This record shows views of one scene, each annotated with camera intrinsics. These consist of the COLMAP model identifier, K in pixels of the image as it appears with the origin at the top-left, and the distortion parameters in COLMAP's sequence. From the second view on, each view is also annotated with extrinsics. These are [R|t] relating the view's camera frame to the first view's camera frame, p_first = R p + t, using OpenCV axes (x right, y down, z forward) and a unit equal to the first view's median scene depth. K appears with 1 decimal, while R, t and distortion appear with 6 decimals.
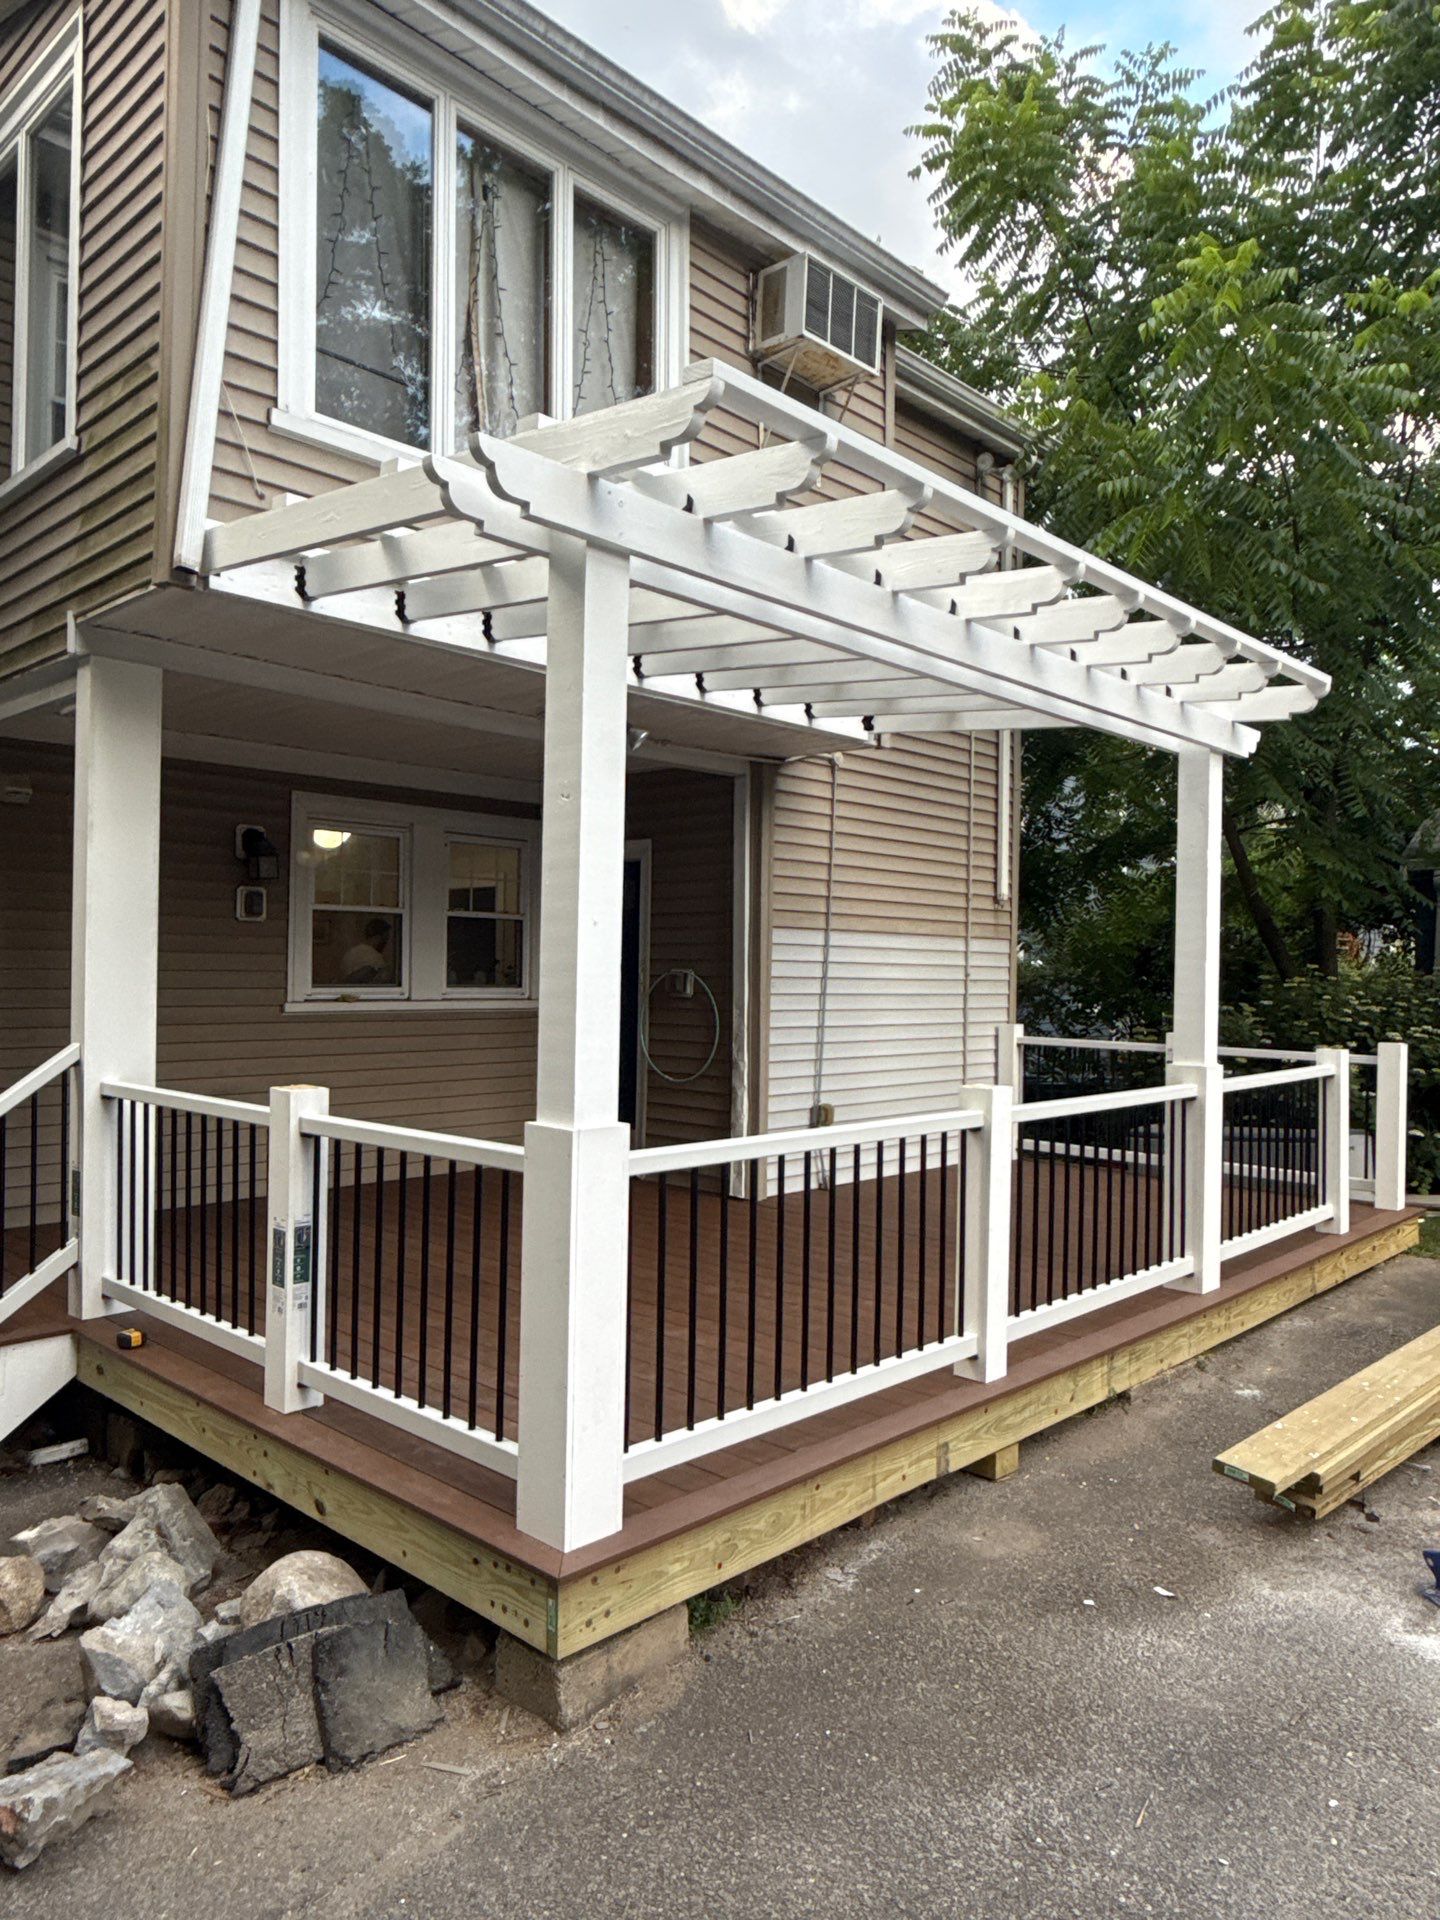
lens RADIAL K [[1295.9, 0, 728.8], [0, 1295.9, 974.1], [0, 0, 1]] dist [-0.034429, 0.047855]
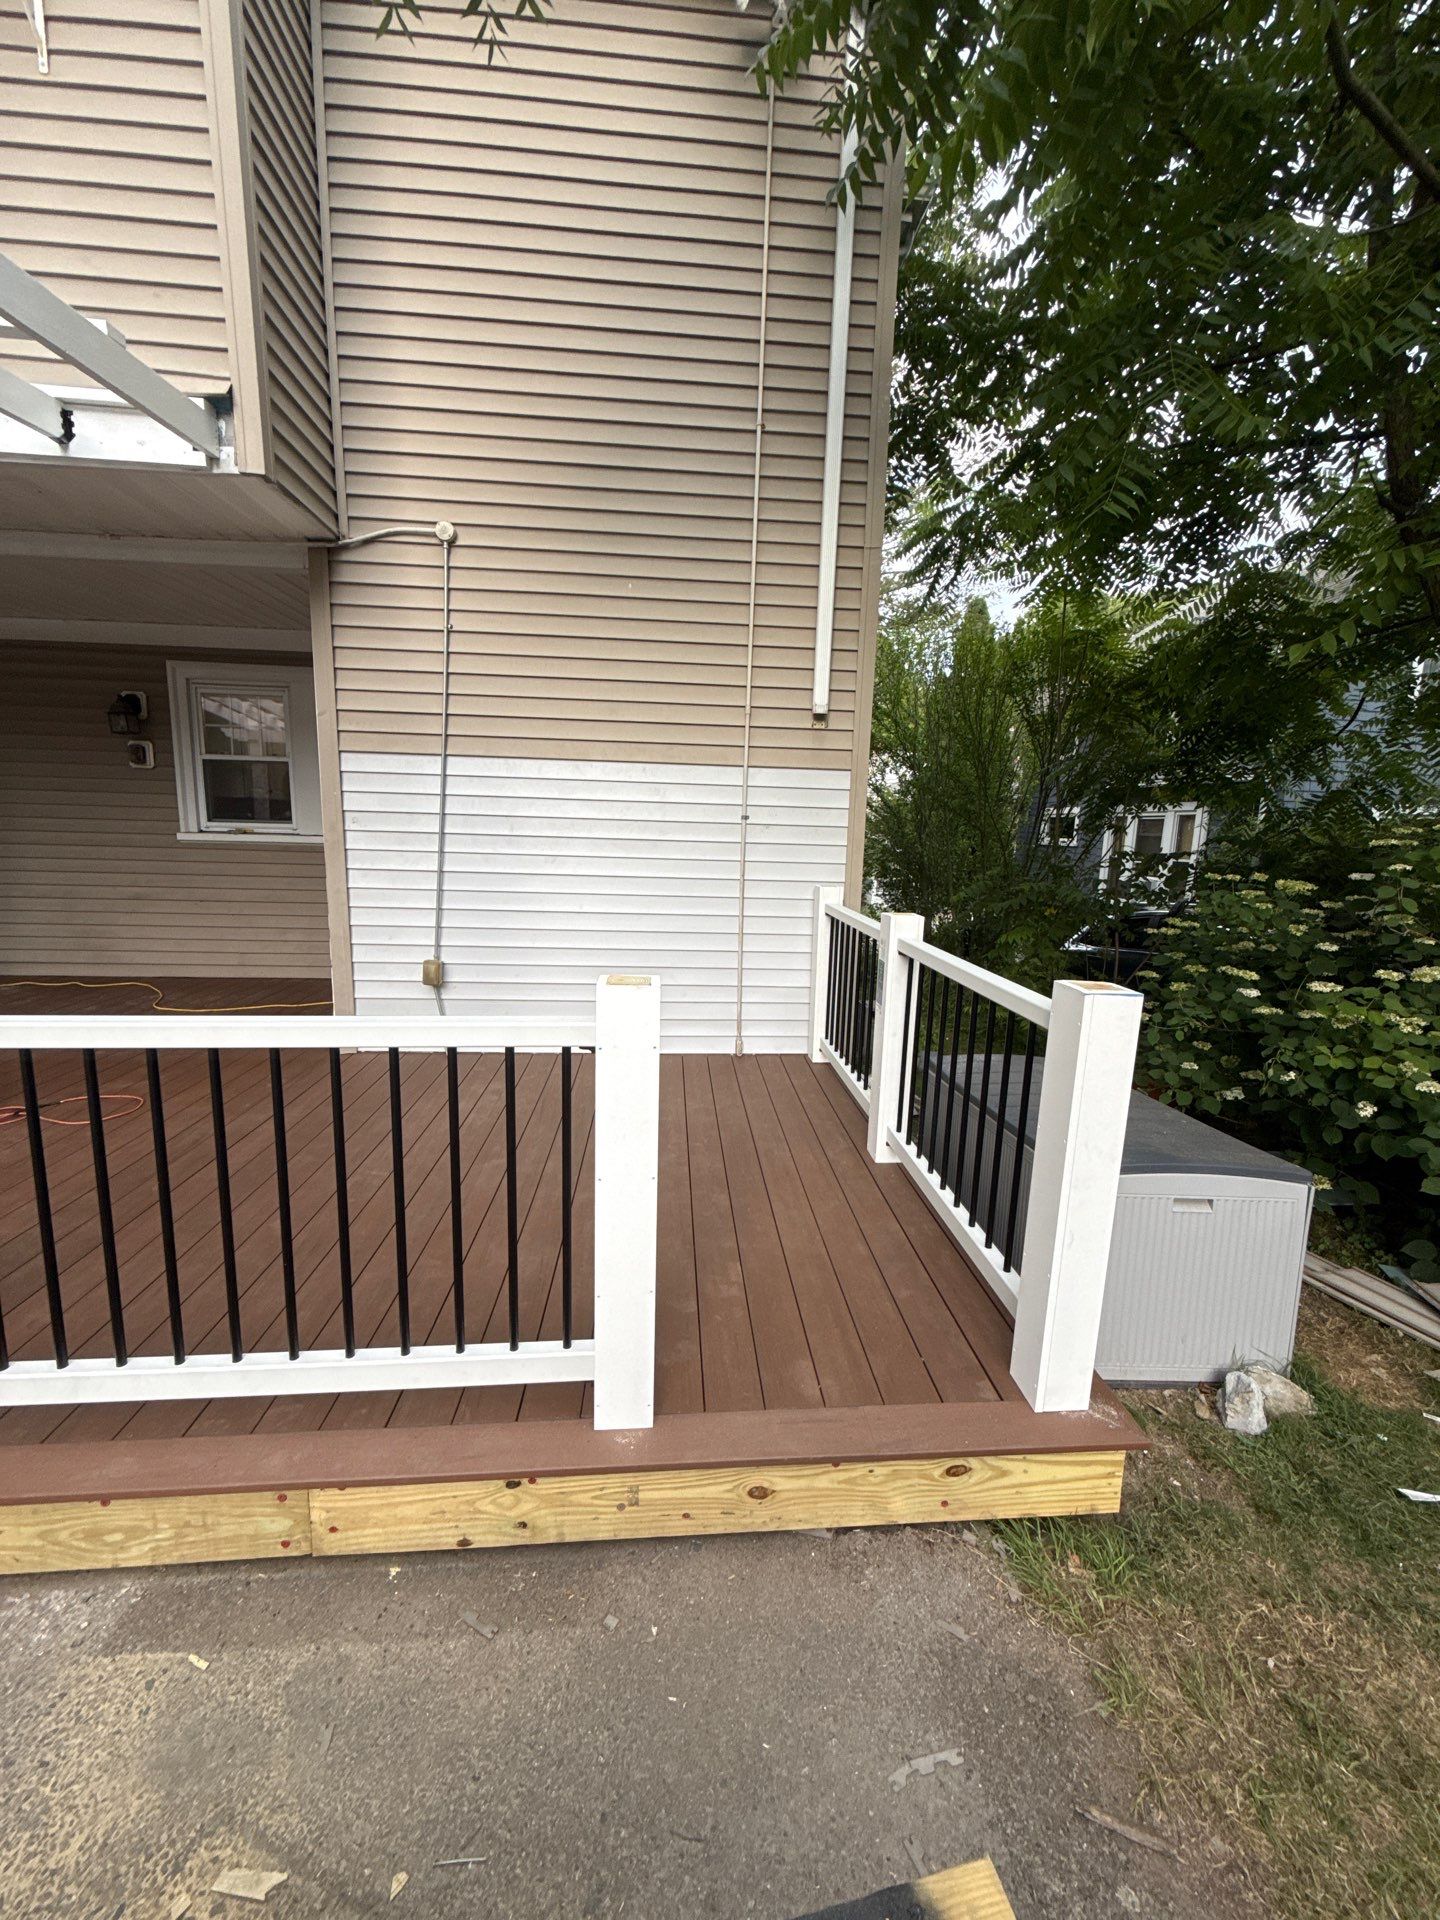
lens RADIAL K [[761.7, 0, 720.0], [0, 761.7, 960.0], [0, 0, 1]] dist [-0.000523, -0.000178]
pose [[0.736319, 0.125123, -0.664965, 0.793682], [-0.019672, 0.986297, 0.163803, 0.017381], [0.676349, -0.107530, 0.728691, 1.078741]]
